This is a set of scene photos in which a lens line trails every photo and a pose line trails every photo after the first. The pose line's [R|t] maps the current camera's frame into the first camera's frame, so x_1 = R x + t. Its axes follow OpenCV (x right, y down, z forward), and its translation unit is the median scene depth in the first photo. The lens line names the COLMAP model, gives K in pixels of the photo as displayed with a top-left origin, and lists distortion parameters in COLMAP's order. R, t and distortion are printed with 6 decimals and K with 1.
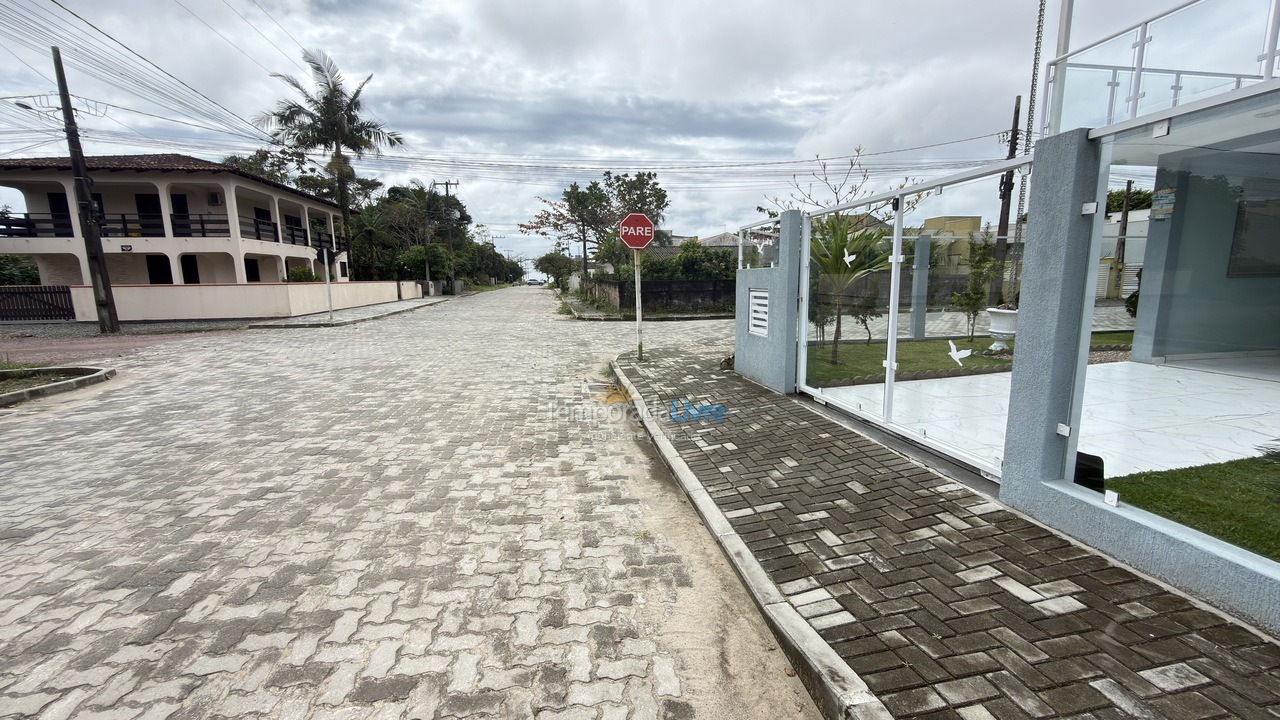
lens RADIAL K [[510.6, 0, 639.5], [0, 510.6, 359.7], [0, 0, 1]] dist [-0.000028, 0.000181]
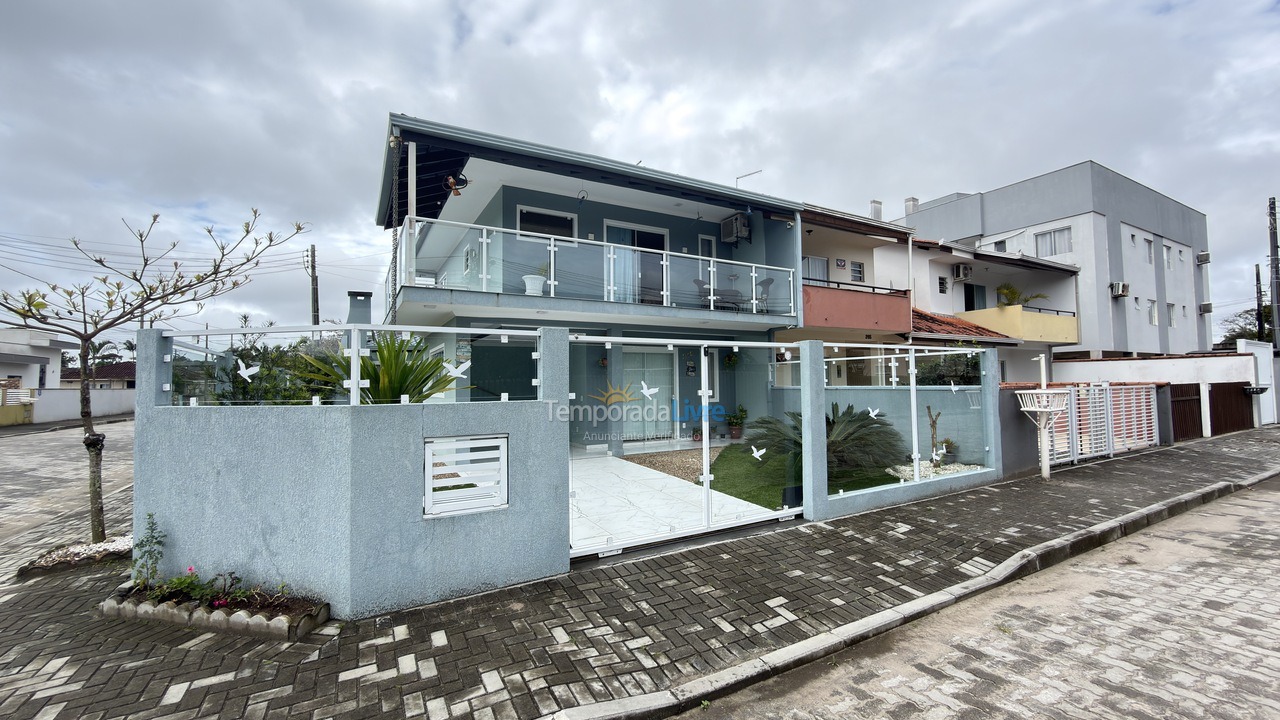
lens RADIAL K [[510.6, 0, 638.0], [0, 510.6, 361.8], [0, 0, 1]] dist [-0.000028, 0.000181]
pose [[-0.336544, 0.060018, 0.939753, -0.751776], [0.166663, 0.986009, -0.003287, -0.348196], [-0.926802, 0.155516, -0.341838, 1.846053]]
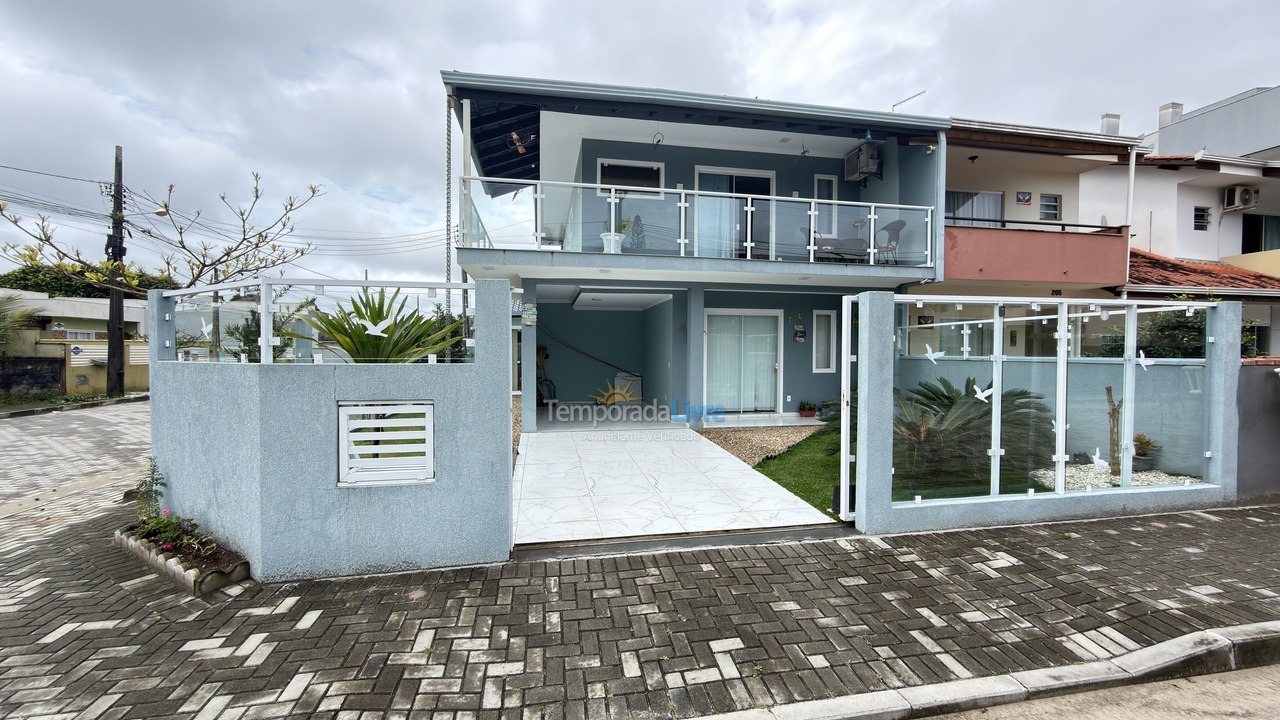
lens RADIAL K [[510.6, 0, 638.2], [0, 510.6, 359.3], [0, 0, 1]] dist [-0.000028, 0.000181]
pose [[-0.019673, -0.000978, 0.999806, -0.589098], [0.156009, 0.987747, 0.004036, -0.261657], [-0.987560, 0.156058, -0.019279, 1.350472]]
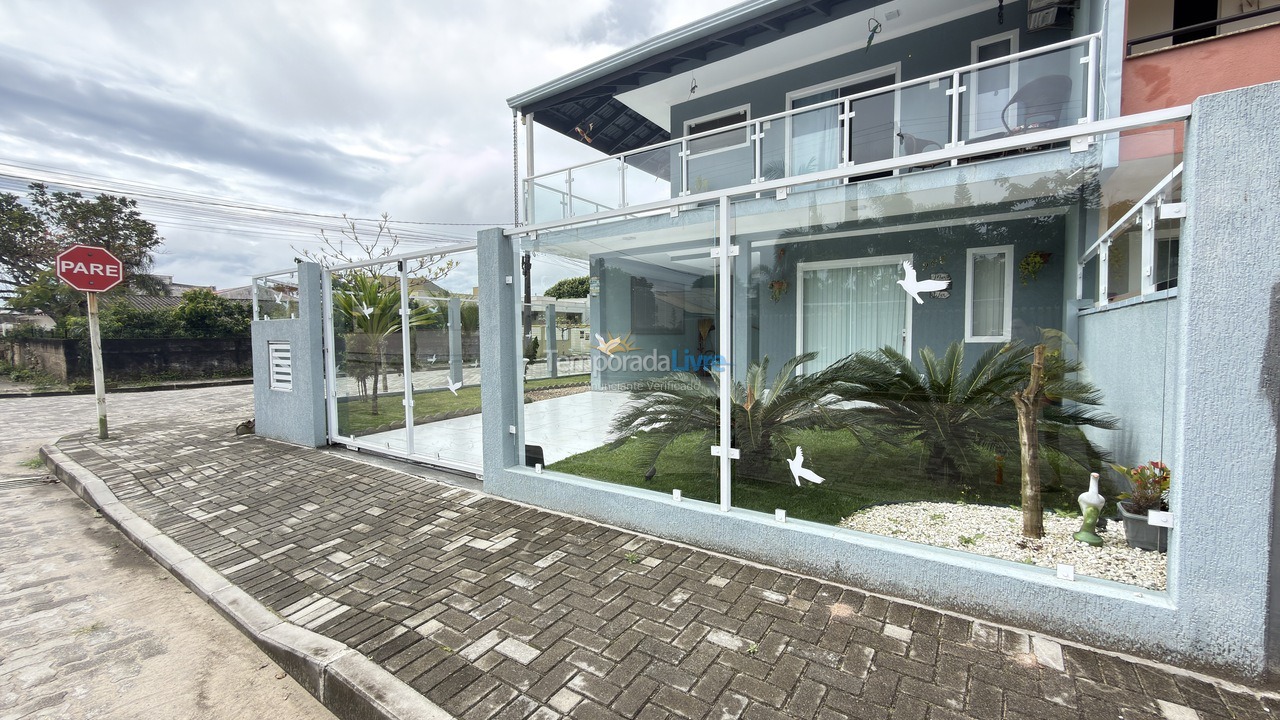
lens RADIAL K [[510.6, 0, 637.8], [0, 510.6, 360.6], [0, 0, 1]] dist [-0.000028, 0.000181]
pose [[0.698463, -0.025725, 0.715183, 0.039660], [0.109796, 0.991374, -0.071570, 0.066285], [-0.707173, 0.128513, 0.695263, -0.211339]]
